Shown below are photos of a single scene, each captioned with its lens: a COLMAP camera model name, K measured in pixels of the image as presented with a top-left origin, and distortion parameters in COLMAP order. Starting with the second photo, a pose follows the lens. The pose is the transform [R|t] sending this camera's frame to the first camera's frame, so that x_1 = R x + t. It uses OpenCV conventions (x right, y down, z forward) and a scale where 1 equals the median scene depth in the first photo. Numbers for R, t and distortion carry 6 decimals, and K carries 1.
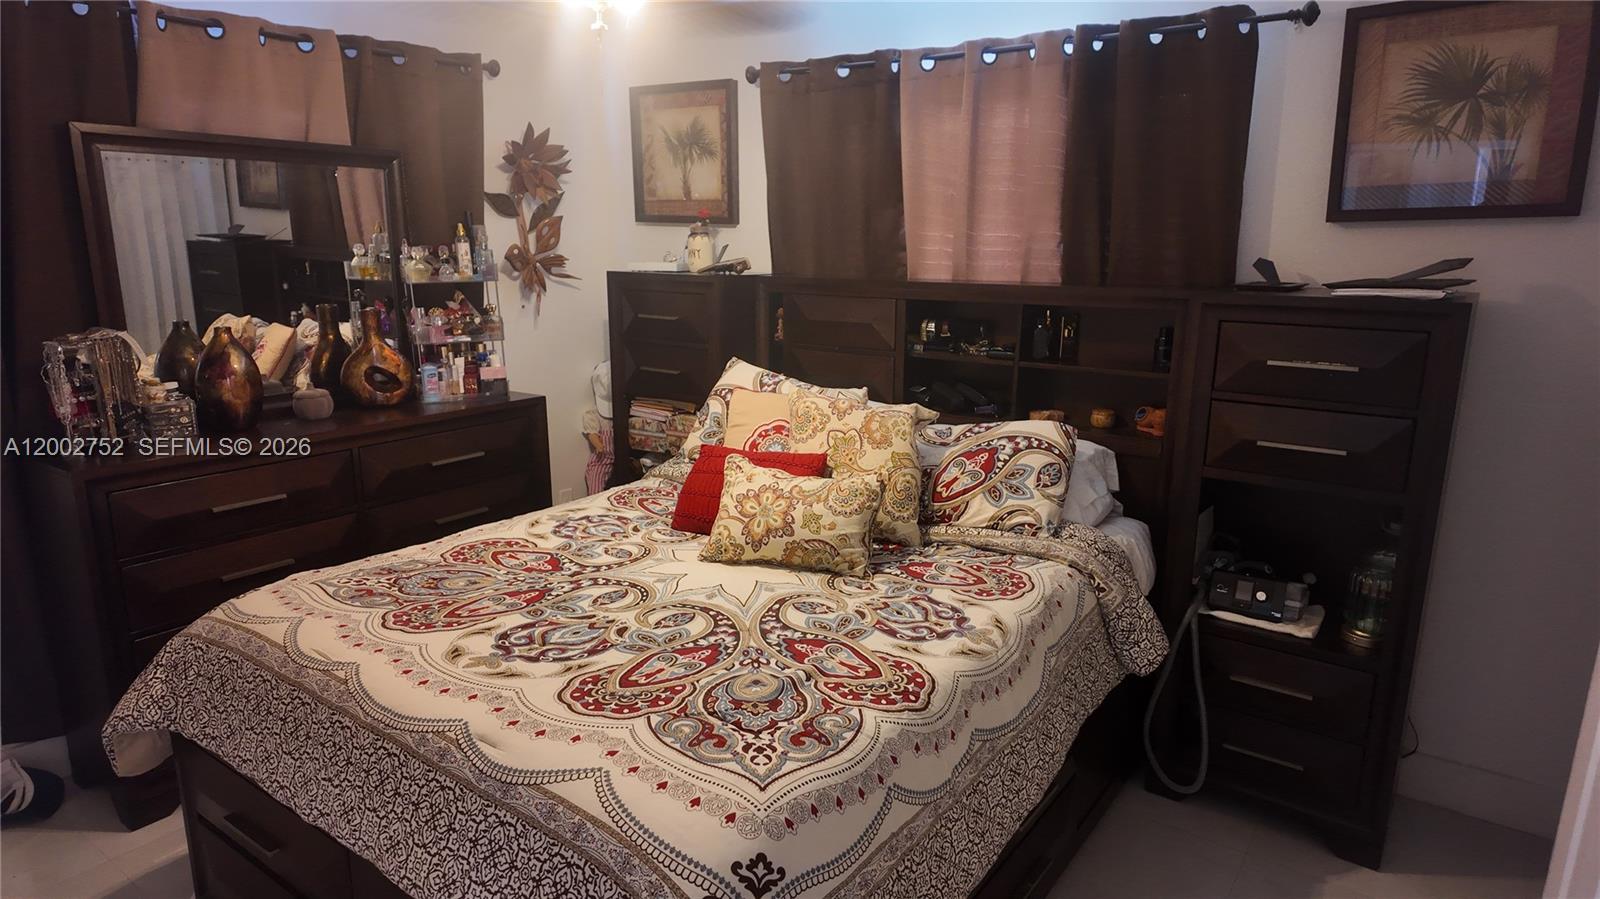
lens RADIAL K [[933.2, 0, 800.8], [0, 933.2, 452.7], [0, 0, 1]] dist [0.084424, -0.107328]
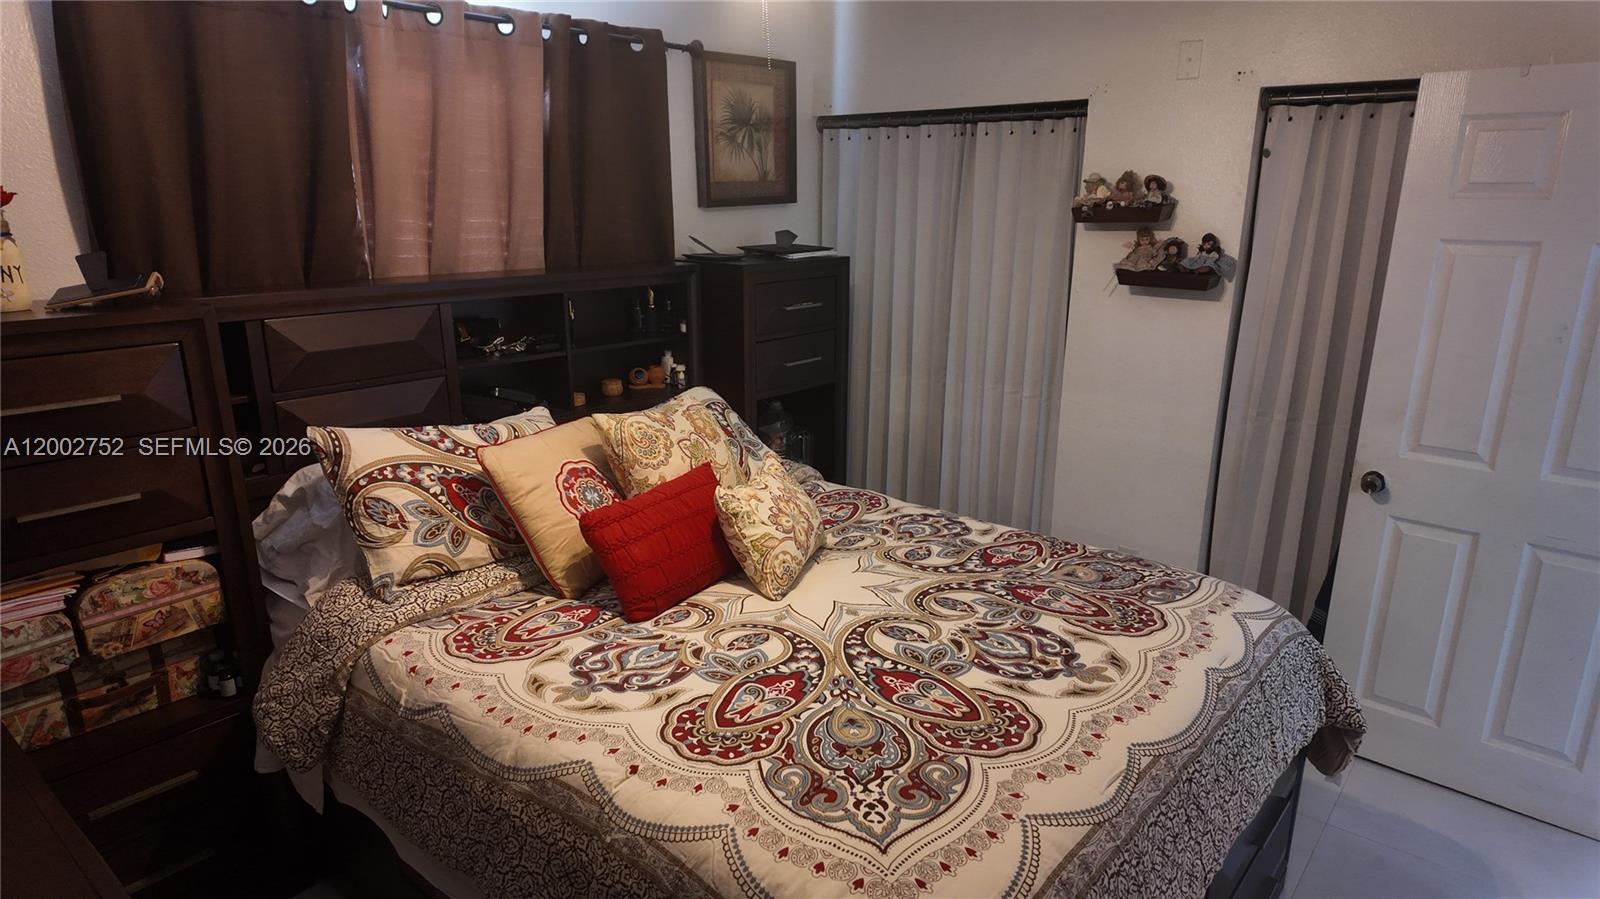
lens RADIAL K [[933.2, 0, 800.8], [0, 933.2, 452.7], [0, 0, 1]] dist [0.084424, -0.107328]
pose [[0.074688, -0.272379, 0.959287, -1.063887], [0.231142, 0.940504, 0.249050, -0.271233], [-0.970049, 0.203130, 0.133203, 0.953048]]
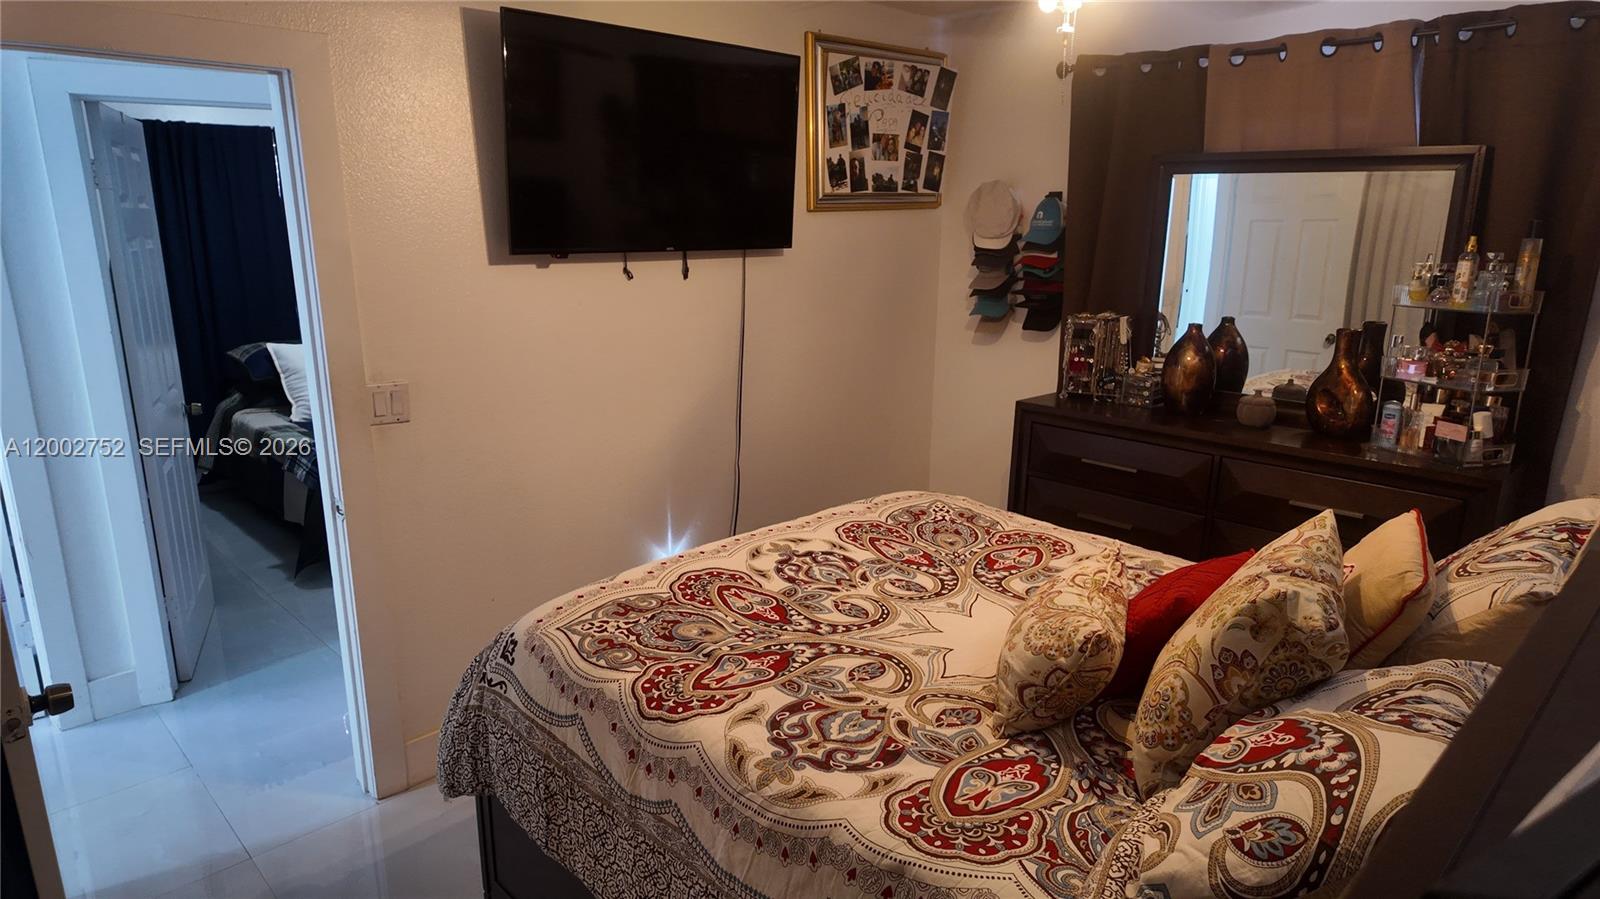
lens RADIAL K [[933.2, 0, 800.8], [0, 933.2, 452.7], [0, 0, 1]] dist [0.084424, -0.107328]
pose [[-0.168835, 0.233276, -0.957641, 0.822339], [-0.235064, 0.934025, 0.268966, -0.251559], [0.957204, 0.270518, -0.102861, 0.966851]]
